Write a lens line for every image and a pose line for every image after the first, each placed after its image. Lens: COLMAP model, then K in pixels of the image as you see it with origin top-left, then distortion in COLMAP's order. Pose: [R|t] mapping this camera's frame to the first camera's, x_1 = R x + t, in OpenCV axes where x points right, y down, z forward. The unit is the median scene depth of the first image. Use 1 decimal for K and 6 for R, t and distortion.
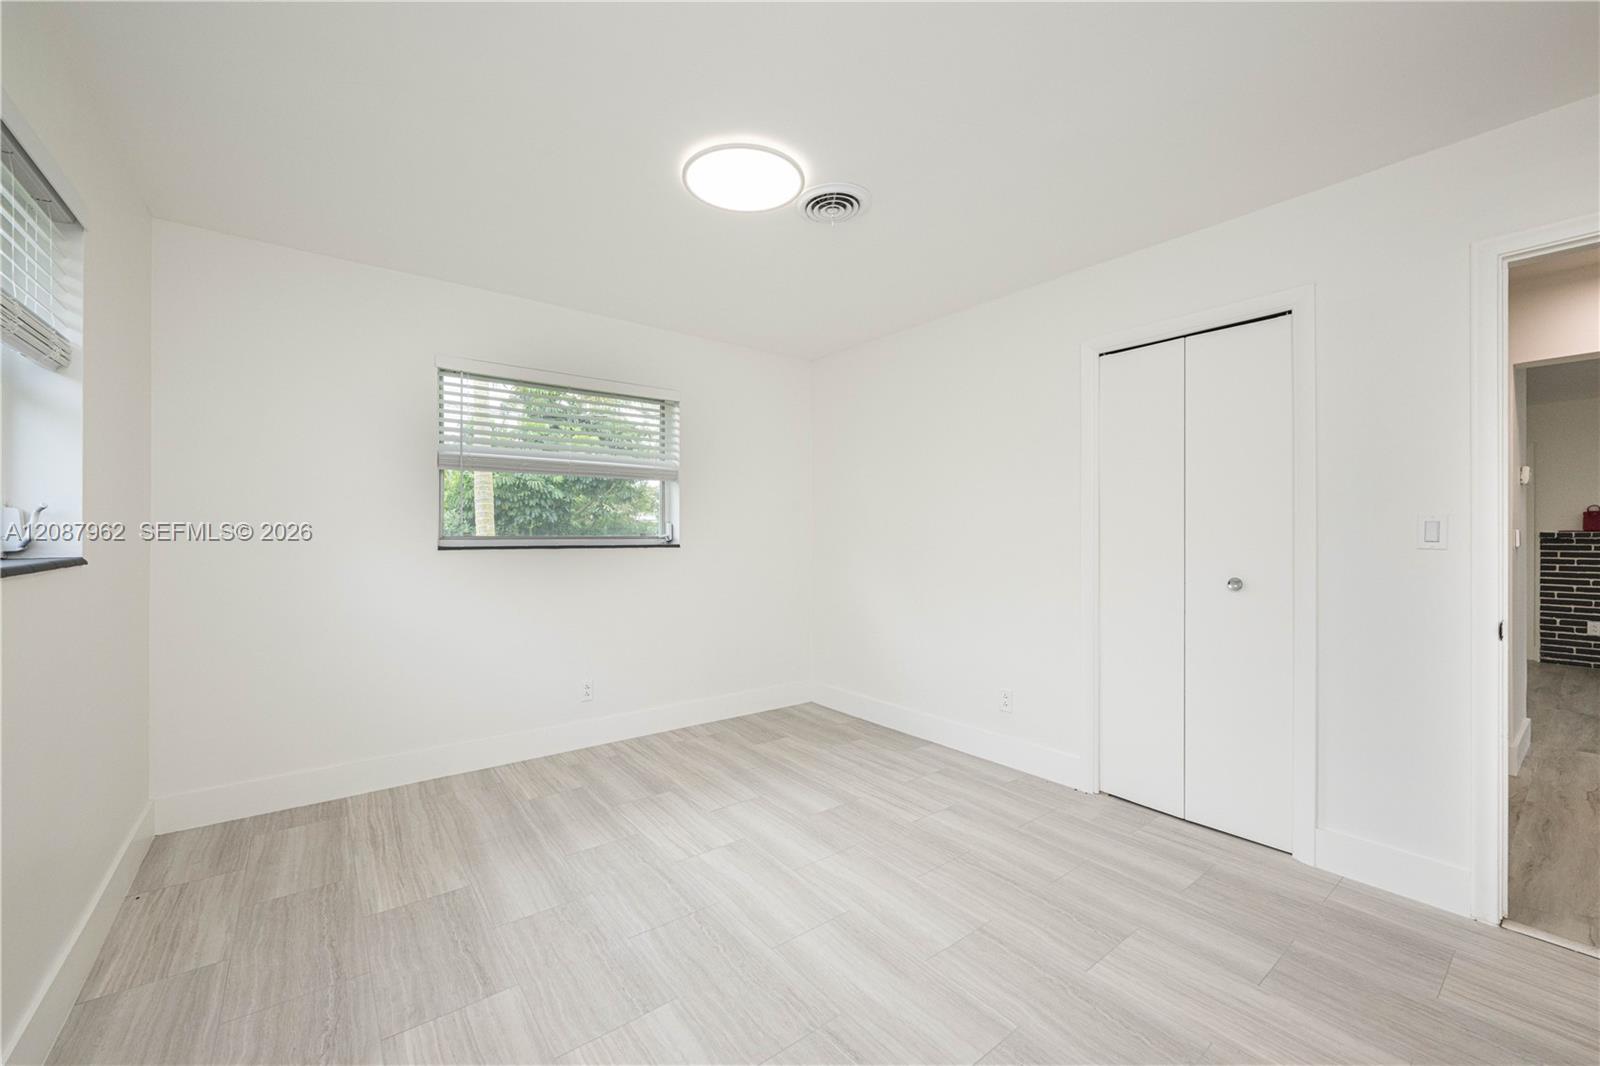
lens RADIAL K [[635.0, 0, 791.5], [0, 635.0, 531.5], [0, 0, 1]] dist [0.000698, -0.000079]
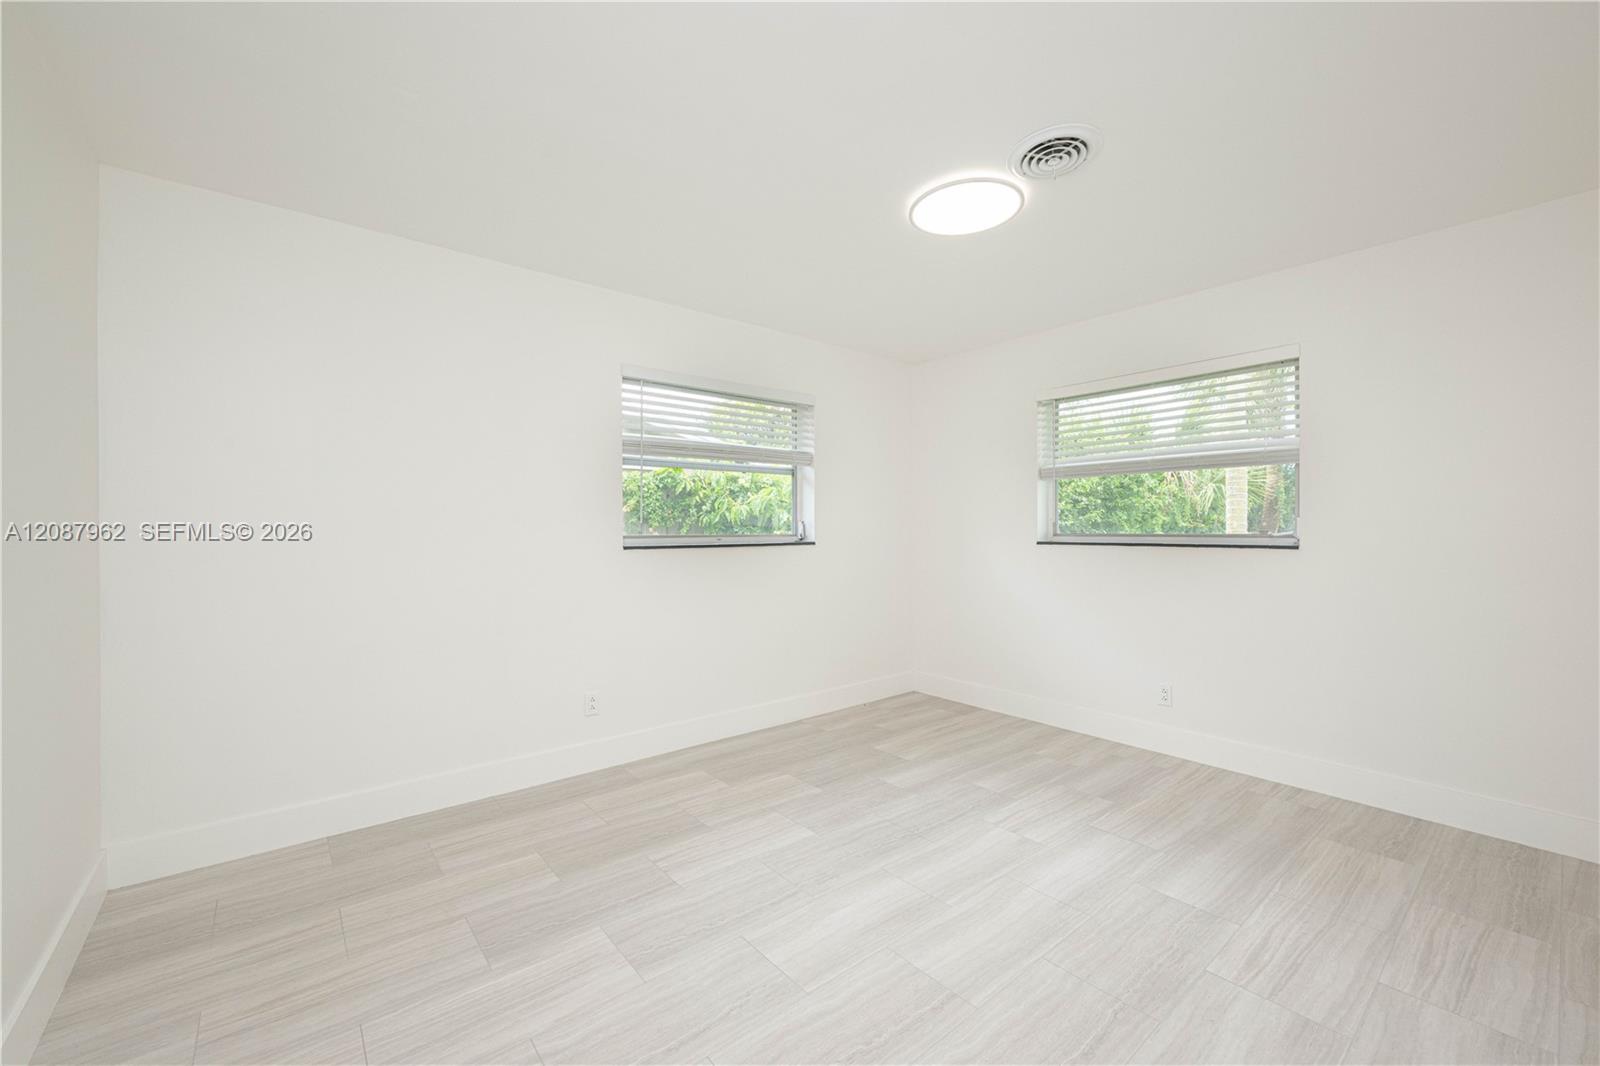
lens RADIAL K [[626.0, 0, 791.1], [0, 626.0, 535.6], [0, 0, 1]] dist [0.000176, -0.000069]
pose [[0.032297, 0.007178, -0.999453, 0.817184], [0.004752, 0.999962, 0.007335, -0.000846], [0.999467, -0.004986, 0.032261, 0.546276]]
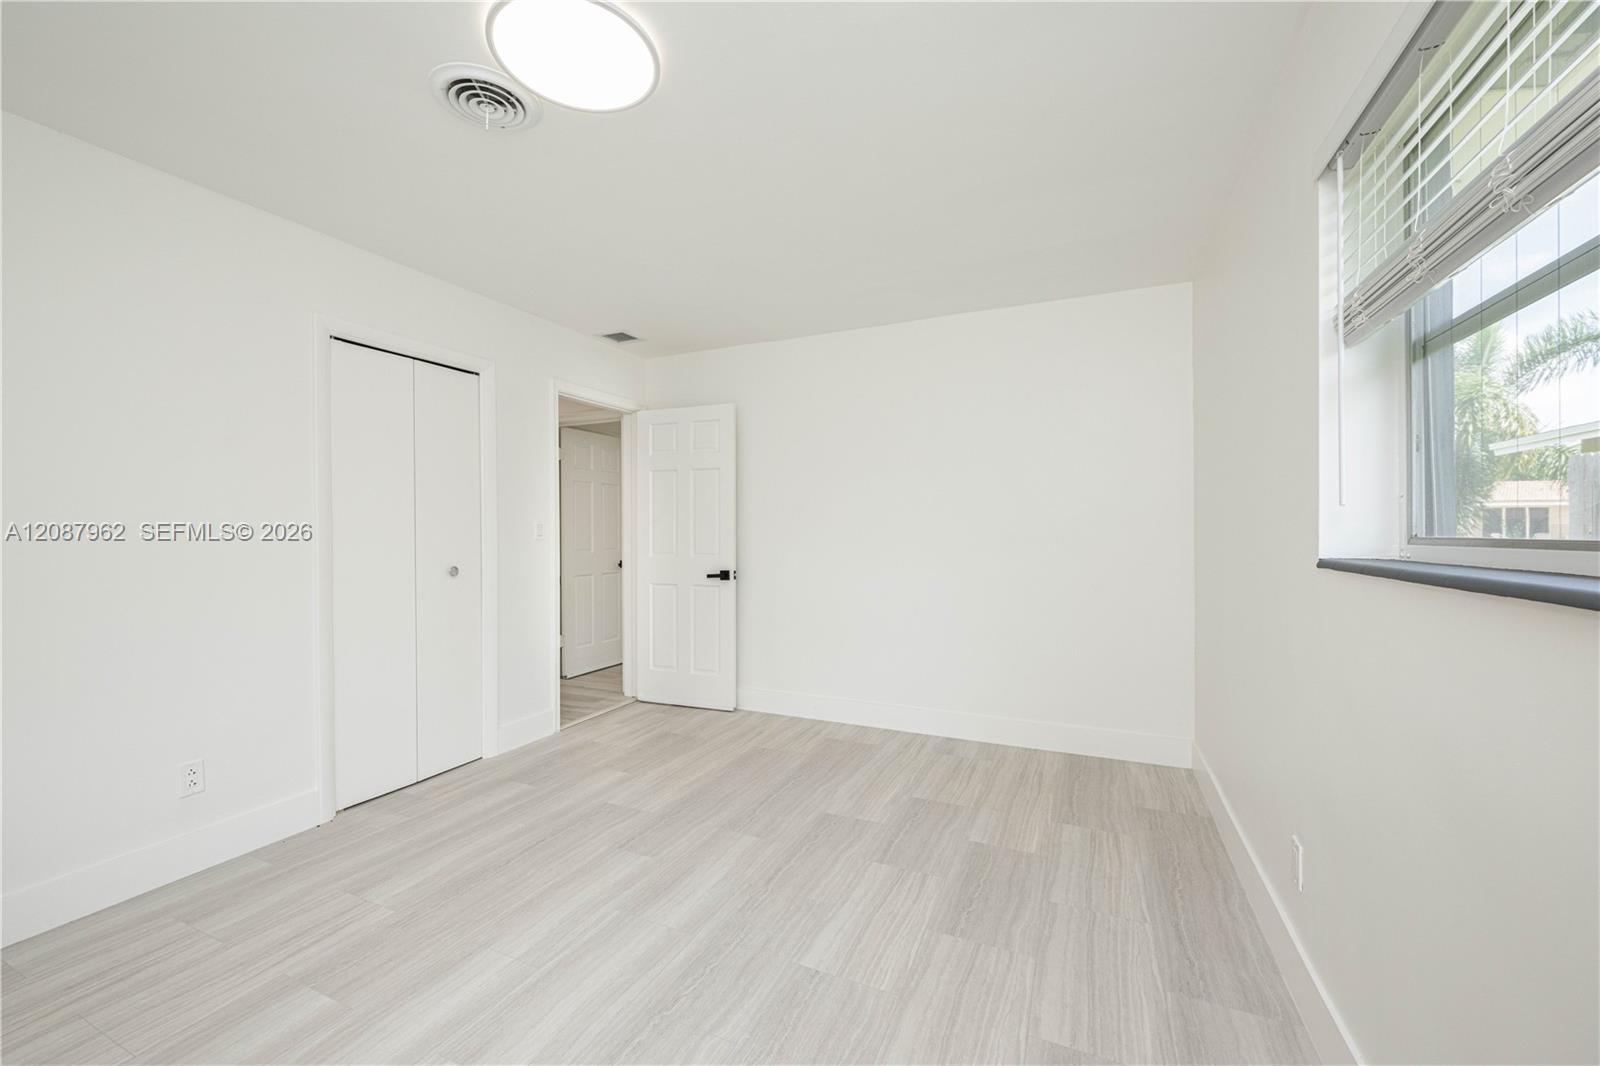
lens RADIAL K [[635.0, 0, 791.5], [0, 635.0, 531.5], [0, 0, 1]] dist [0.000698, -0.000079]
pose [[-0.467537, 0.001278, 0.883972, -0.701797], [0.000688, 0.999999, -0.001081, 0.003248], [-0.883973, 0.000103, -0.467538, 0.929484]]
